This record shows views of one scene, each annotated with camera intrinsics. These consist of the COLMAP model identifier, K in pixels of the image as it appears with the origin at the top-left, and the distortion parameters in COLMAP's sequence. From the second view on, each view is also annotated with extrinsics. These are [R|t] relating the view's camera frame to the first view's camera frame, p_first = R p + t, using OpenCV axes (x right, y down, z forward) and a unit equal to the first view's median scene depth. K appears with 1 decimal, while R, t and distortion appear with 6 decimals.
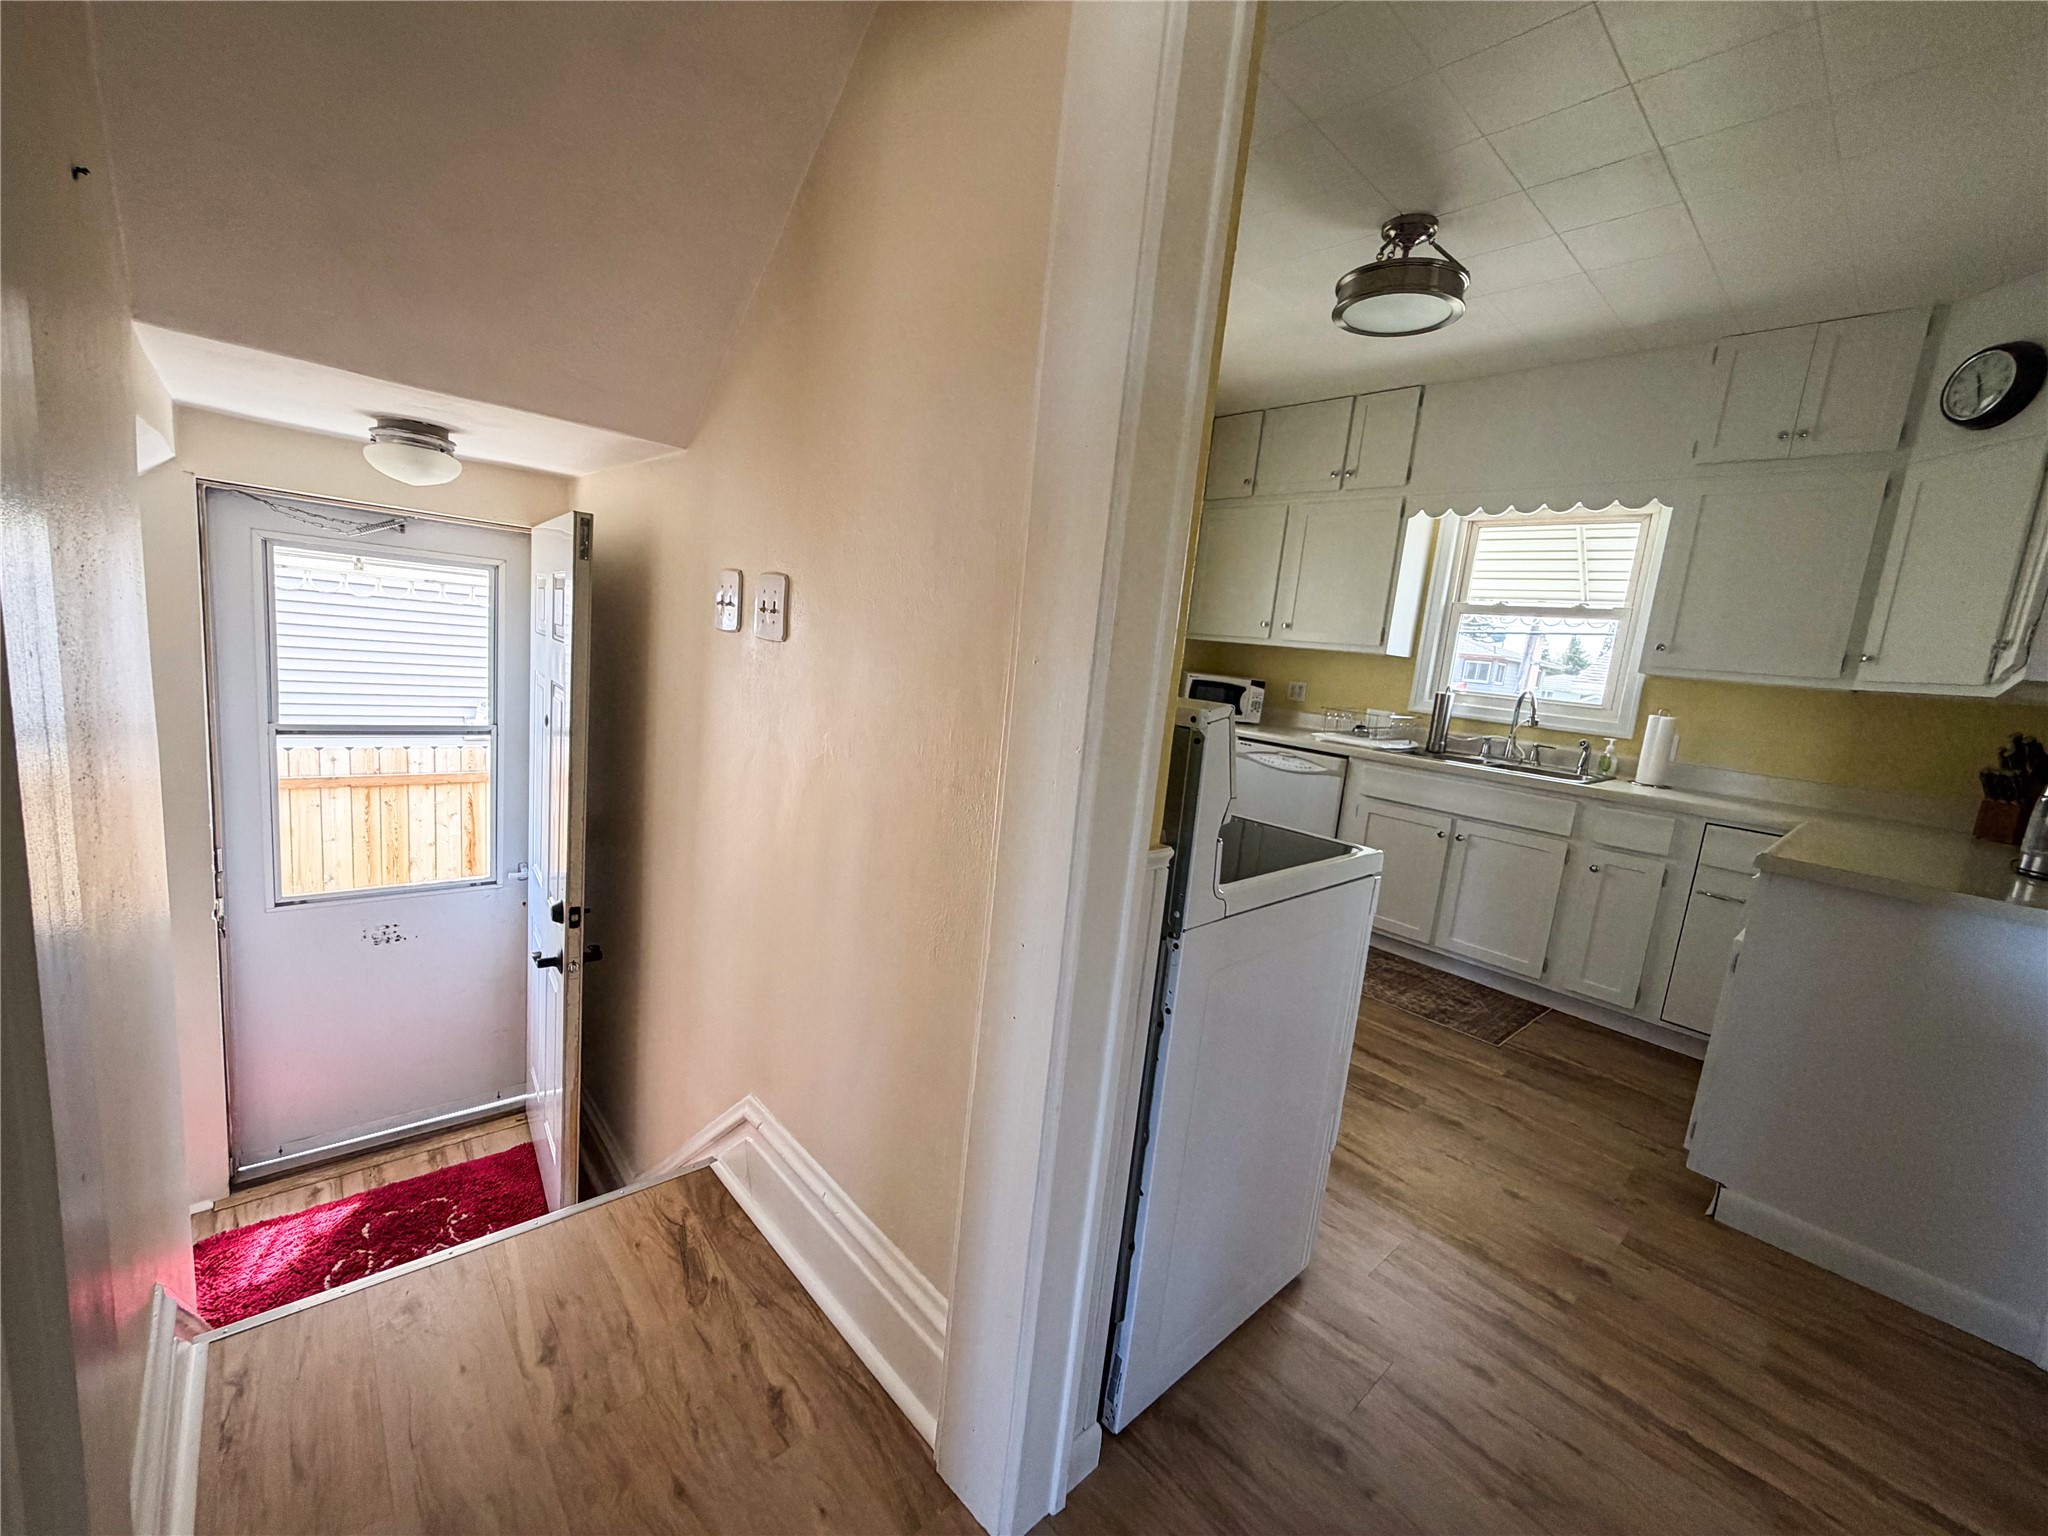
lens RADIAL K [[816.7, 0, 1024.0], [0, 816.7, 768.0], [0, 0, 1]] dist [0.001604, -0.000483]
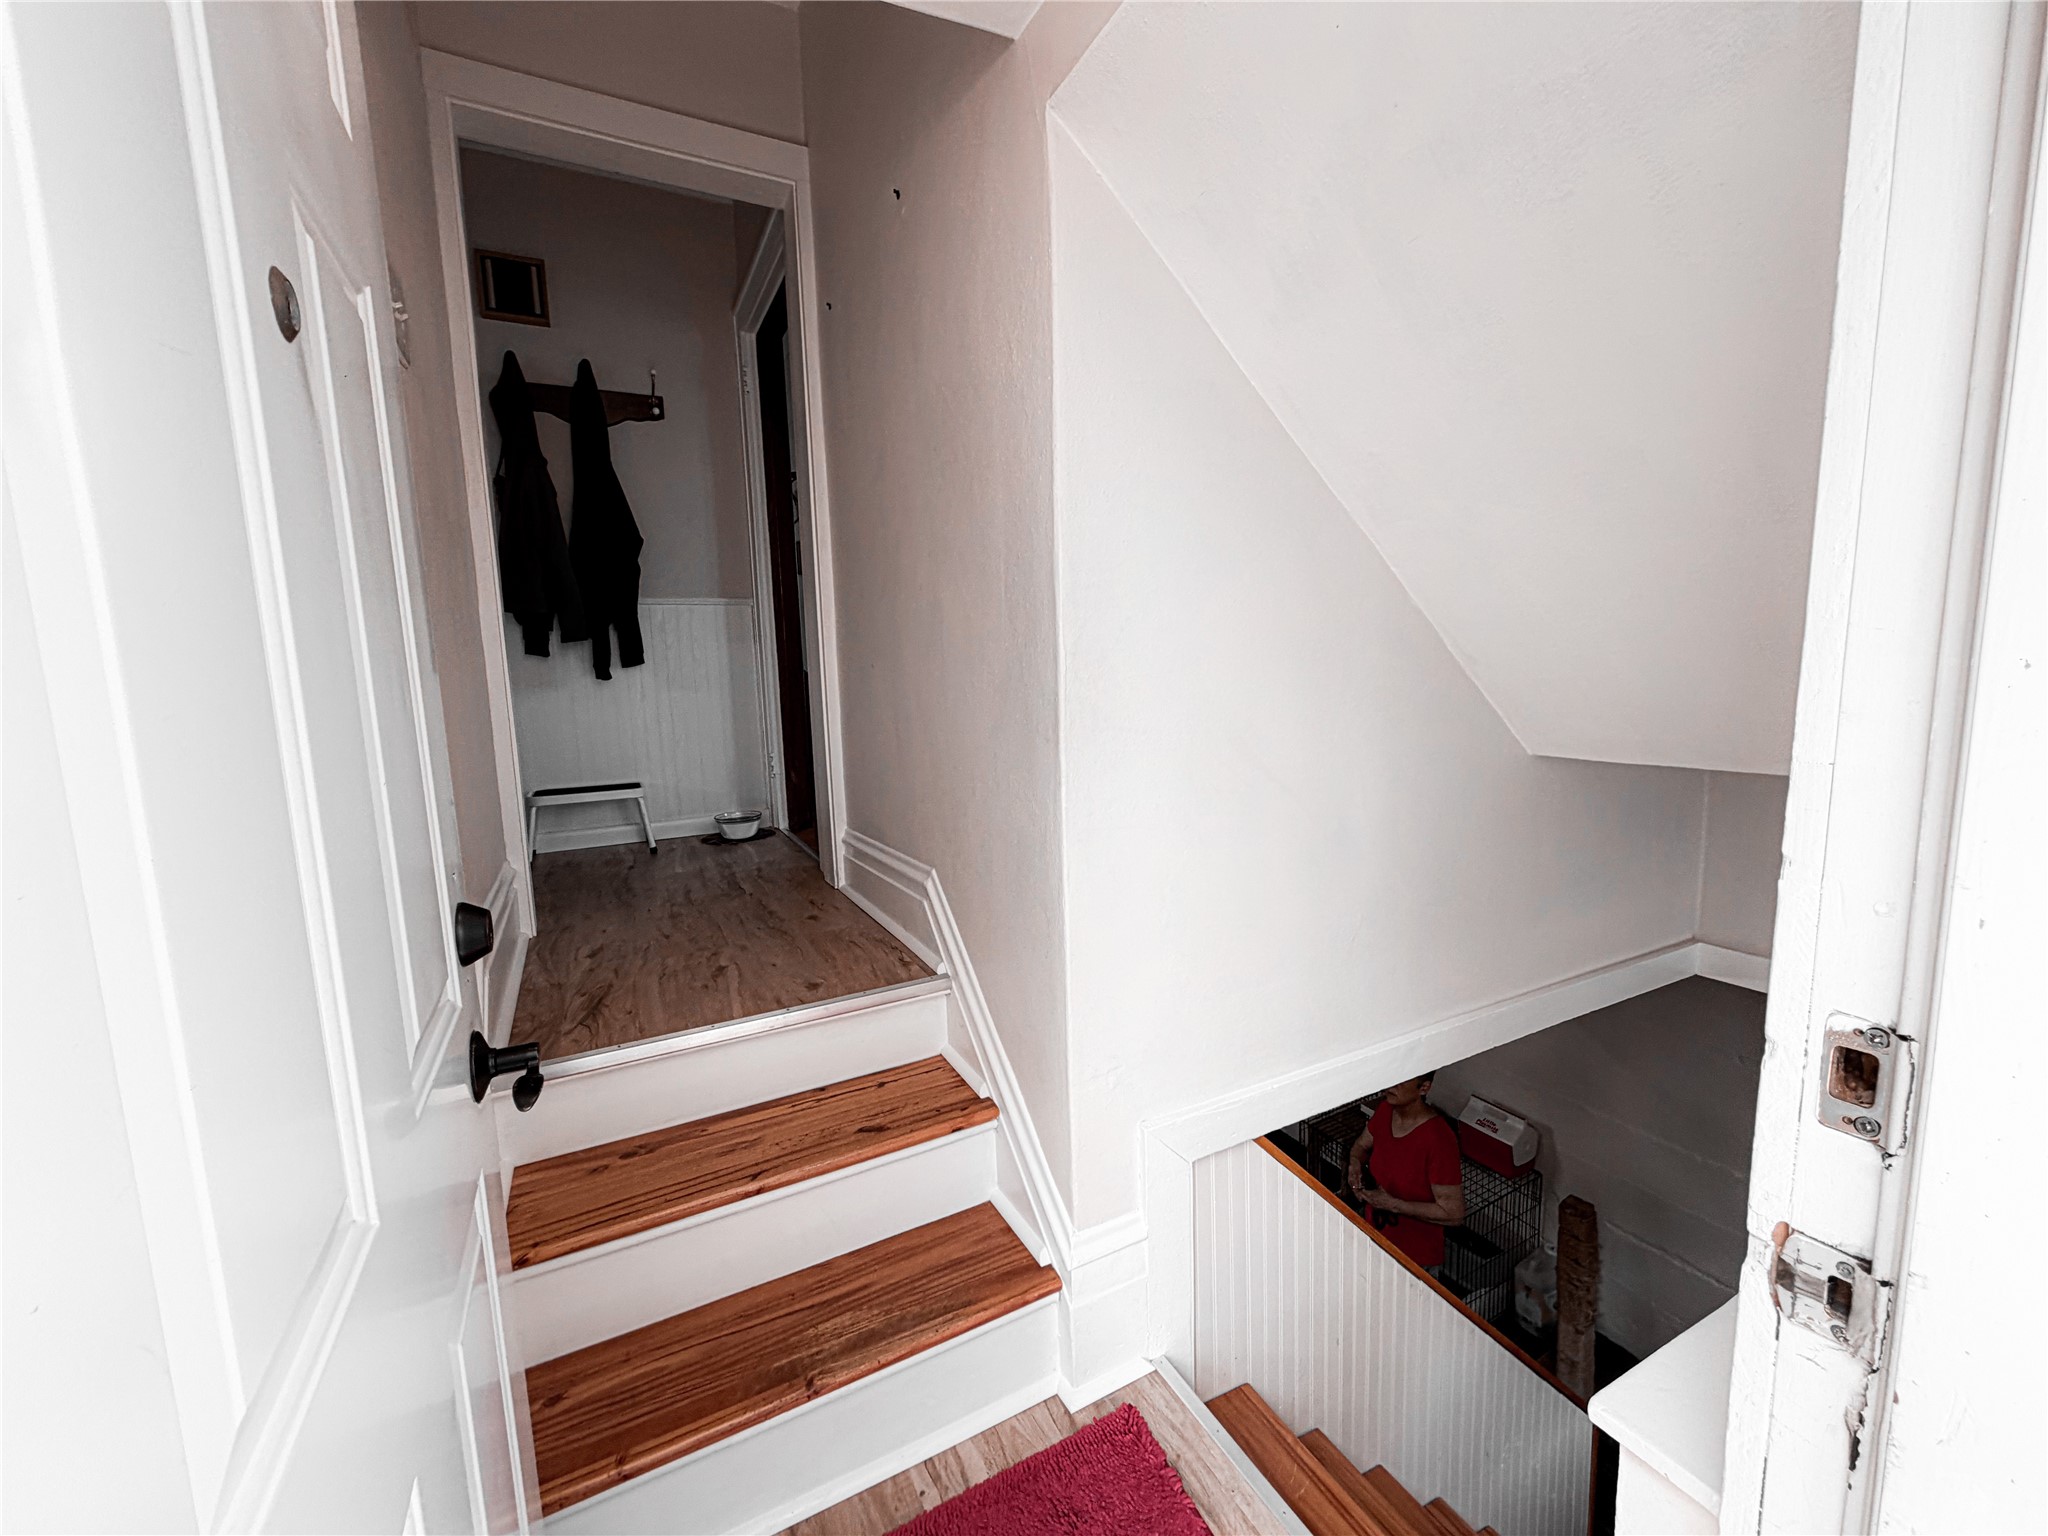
lens RADIAL K [[816.7, 0, 1024.0], [0, 816.7, 768.0], [0, 0, 1]] dist [0.001604, -0.000483]
pose [[-0.962418, -0.104701, 0.250577, -1.329817], [-0.026365, 0.954357, 0.297504, -0.030729], [-0.270289, 0.279717, -0.921251, 1.955732]]
